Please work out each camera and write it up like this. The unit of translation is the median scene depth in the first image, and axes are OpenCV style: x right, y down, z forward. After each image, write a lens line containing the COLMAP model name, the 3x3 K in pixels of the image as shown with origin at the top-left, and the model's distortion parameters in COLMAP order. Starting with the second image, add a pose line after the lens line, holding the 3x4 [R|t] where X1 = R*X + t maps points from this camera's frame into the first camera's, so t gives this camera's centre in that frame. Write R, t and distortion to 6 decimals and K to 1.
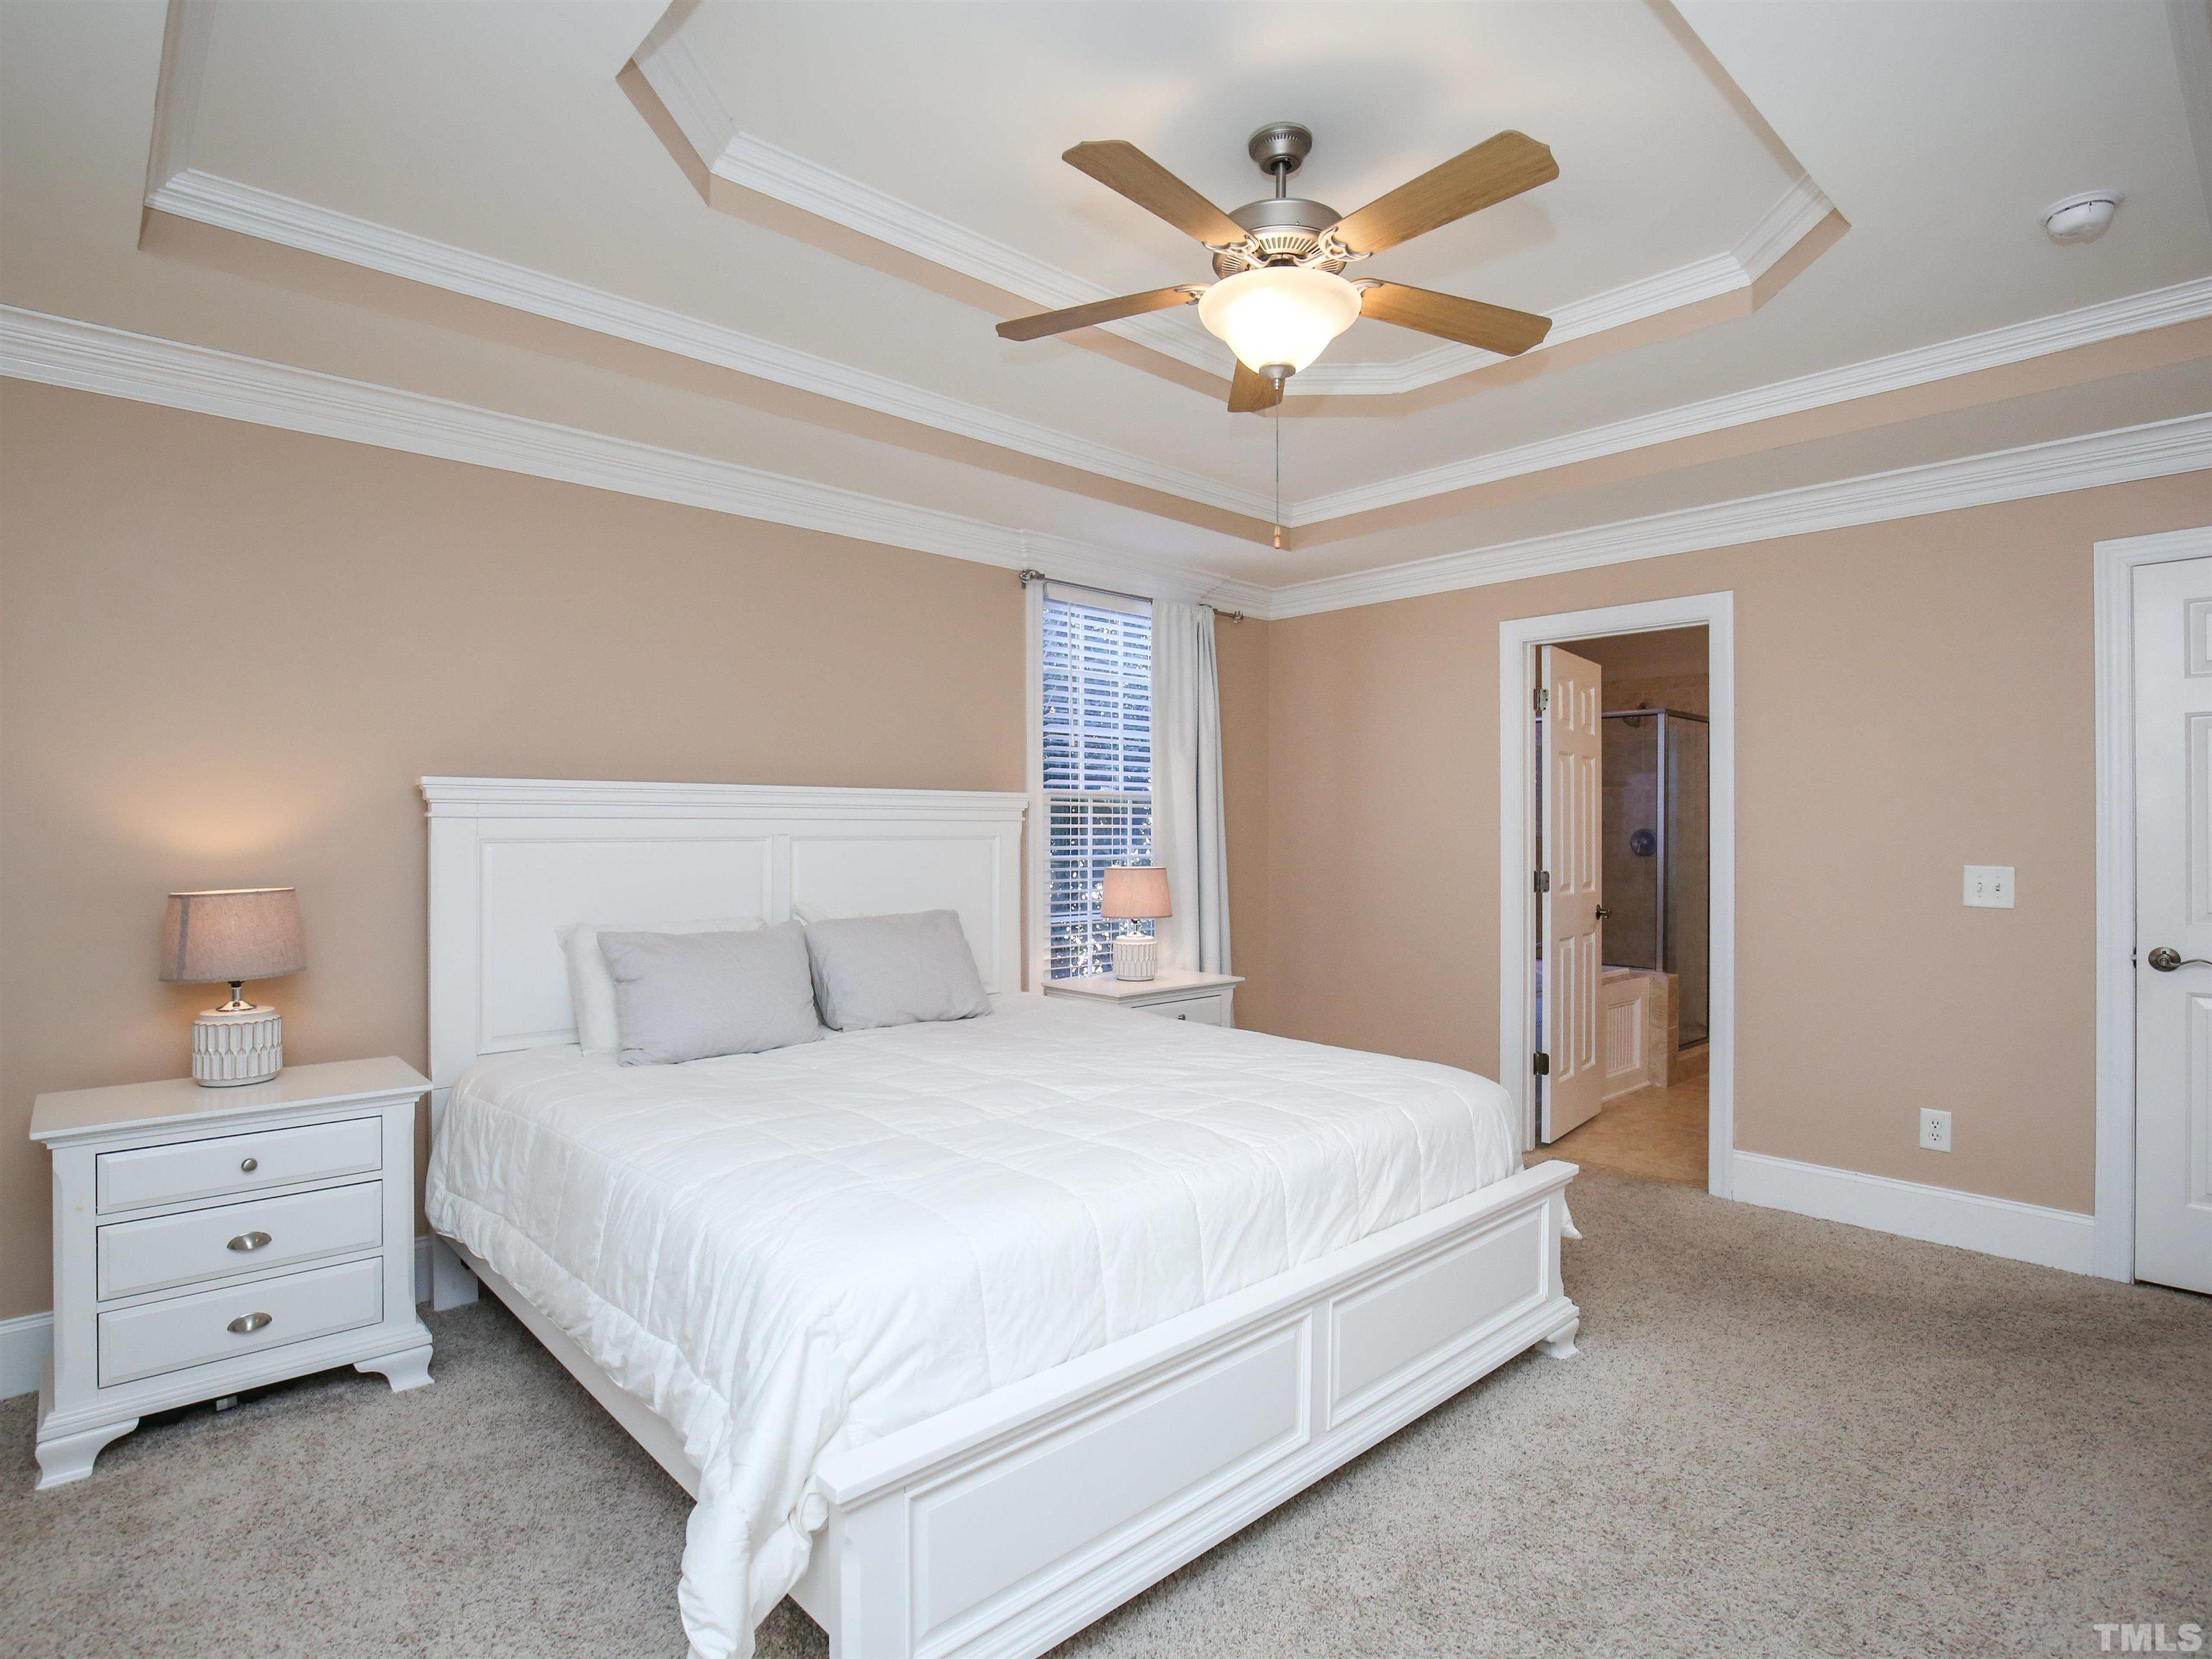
lens RADIAL K [[1151.5, 0, 1106.0], [0, 1151.5, 829.5], [0, 0, 1]] dist [-0.034275, 0.000175]
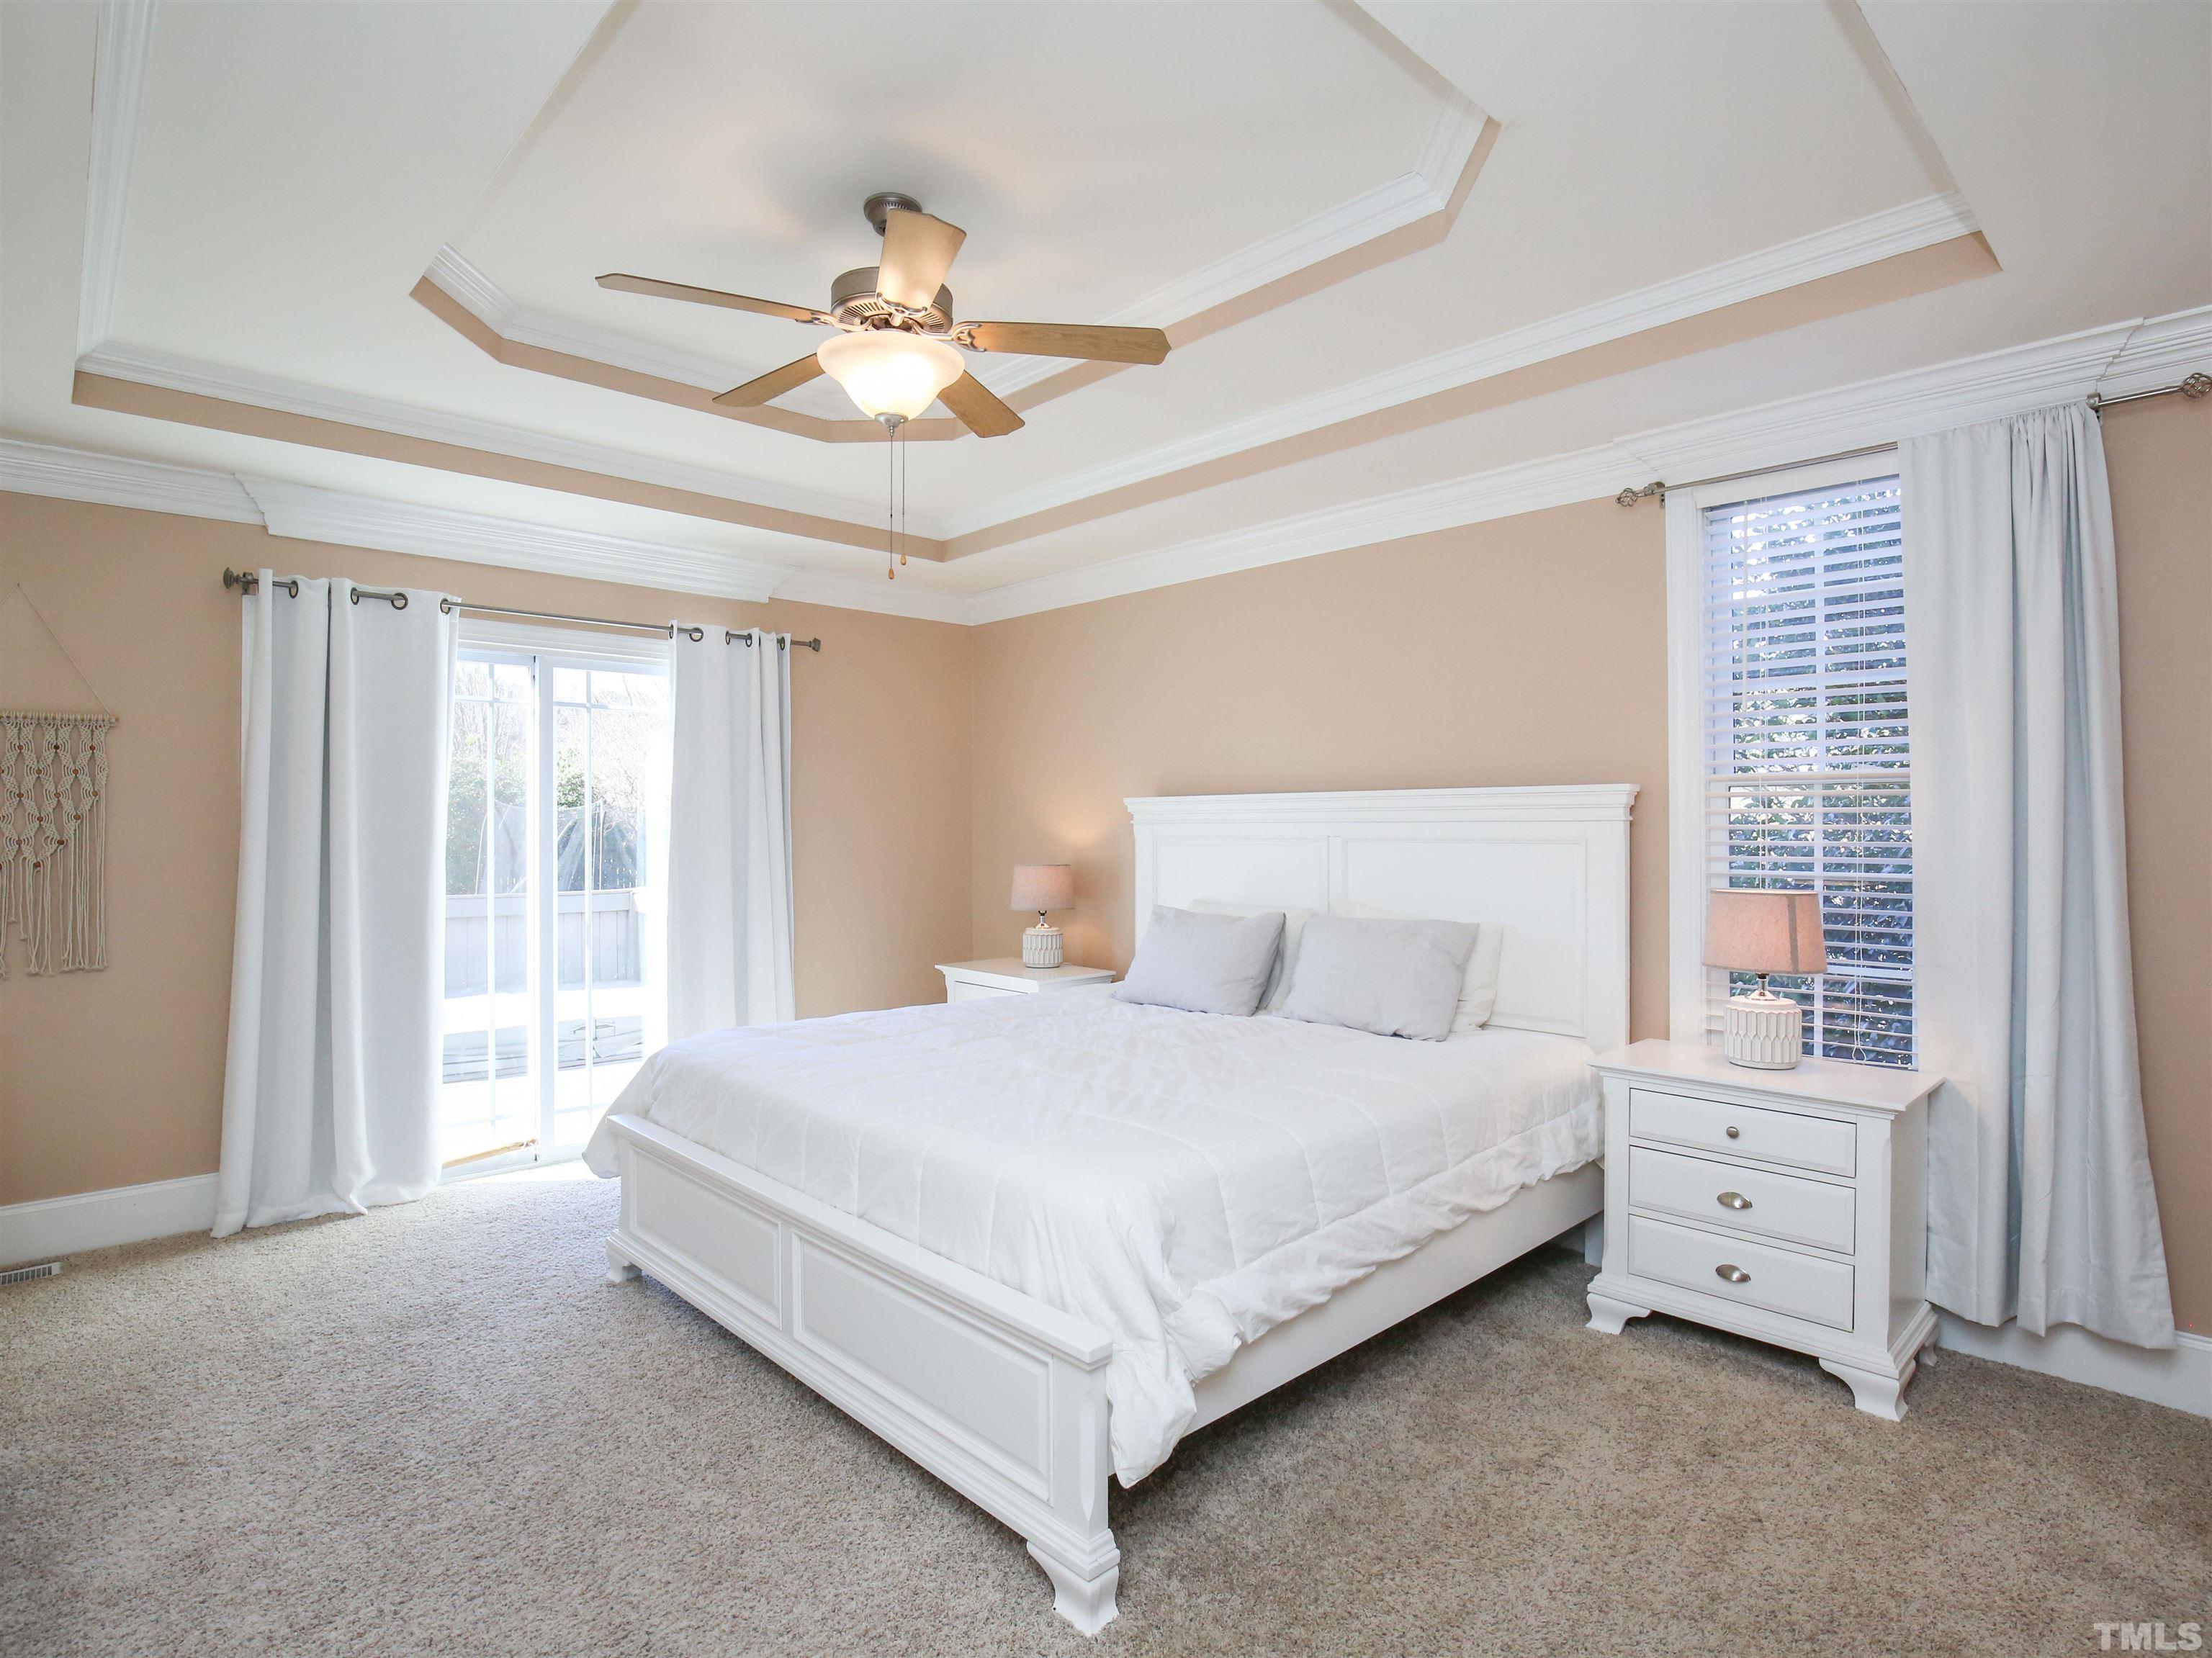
lens RADIAL K [[1151.4, 0, 1106.0], [0, 1151.4, 829.0], [0, 0, 1]] dist [-0.034275, 0.000175]
pose [[0.005947, -0.006150, -0.999963, 0.409266], [-0.004854, 0.999969, -0.006178, 0.002771], [0.999971, 0.004891, 0.005917, 0.390914]]
